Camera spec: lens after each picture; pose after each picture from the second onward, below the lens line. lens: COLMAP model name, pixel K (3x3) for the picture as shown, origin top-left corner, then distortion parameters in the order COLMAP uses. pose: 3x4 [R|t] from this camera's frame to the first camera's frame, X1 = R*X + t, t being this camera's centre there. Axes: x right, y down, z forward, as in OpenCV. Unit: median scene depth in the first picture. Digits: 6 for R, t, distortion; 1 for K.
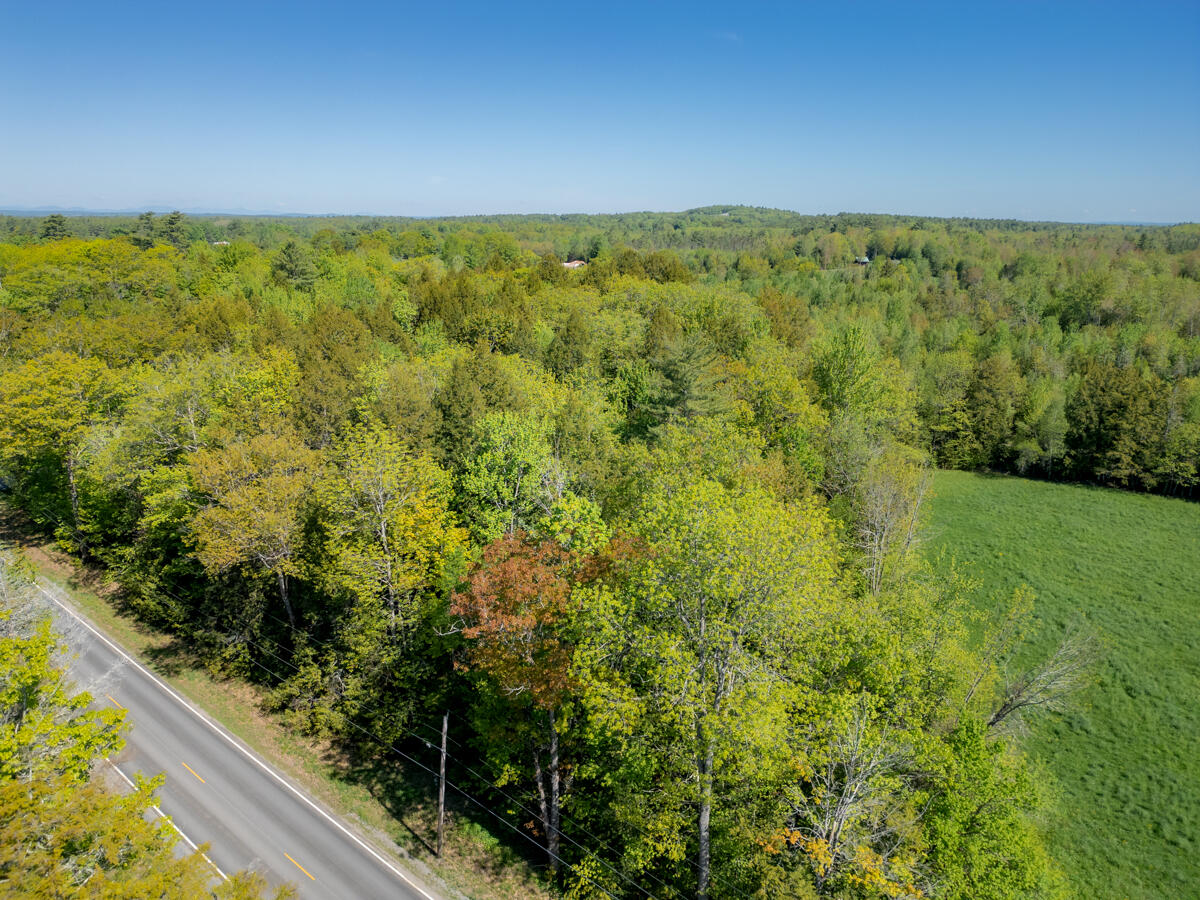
lens RADIAL K [[844.9, 0, 600.0], [0, 844.9, 450.0], [0, 0, 1]] dist [0.078103, -0.075526]
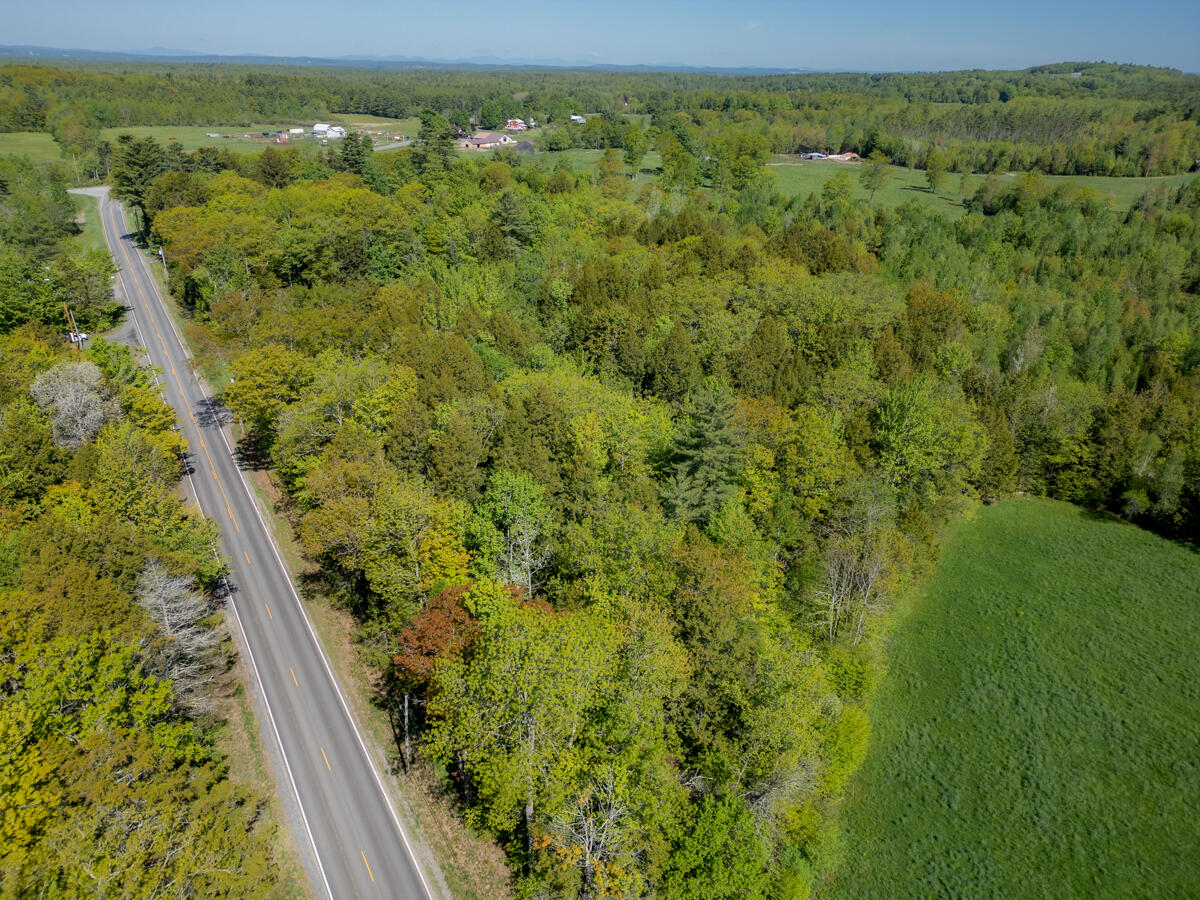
lens RADIAL K [[844.9, 0, 600.0], [0, 844.9, 450.0], [0, 0, 1]] dist [0.078103, -0.075526]
pose [[0.943236, 0.145094, -0.298754, 0.211587], [-0.097677, 0.980933, 0.168015, -0.160654], [0.317435, -0.129296, 0.939424, -0.102015]]
